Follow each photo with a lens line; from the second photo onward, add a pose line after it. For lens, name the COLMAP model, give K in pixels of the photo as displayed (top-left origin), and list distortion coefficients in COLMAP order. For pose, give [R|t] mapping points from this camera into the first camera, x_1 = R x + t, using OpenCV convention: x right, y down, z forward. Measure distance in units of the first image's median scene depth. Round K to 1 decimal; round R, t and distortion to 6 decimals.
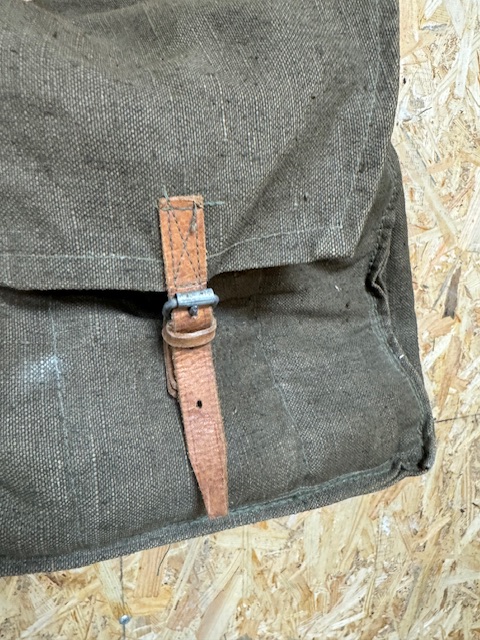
lens RADIAL K [[392.5, 0, 241.6], [0, 392.5, 319.3], [0, 0, 1]] dist [-0.009479, -0.003293]
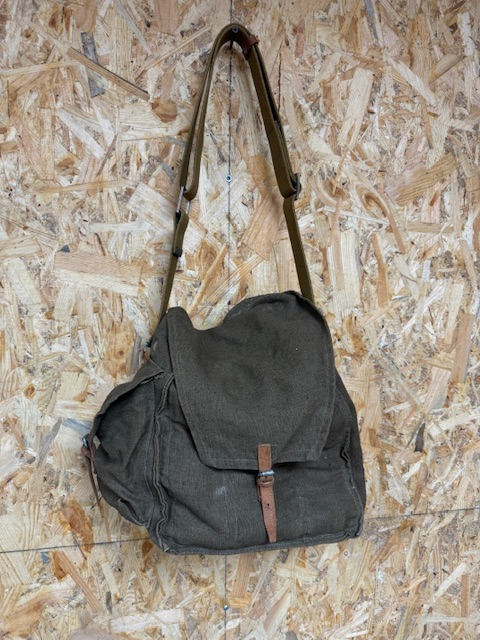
lens RADIAL K [[482.9, 0, 239.3], [0, 482.9, 317.8], [0, 0, 1]] dist [-0.005453, -0.029478]
pose [[0.983061, 0.017740, -0.182418, 0.150869], [-0.030214, 0.997373, -0.065829, -0.448323], [0.180771, 0.070226, 0.981015, -1.288618]]
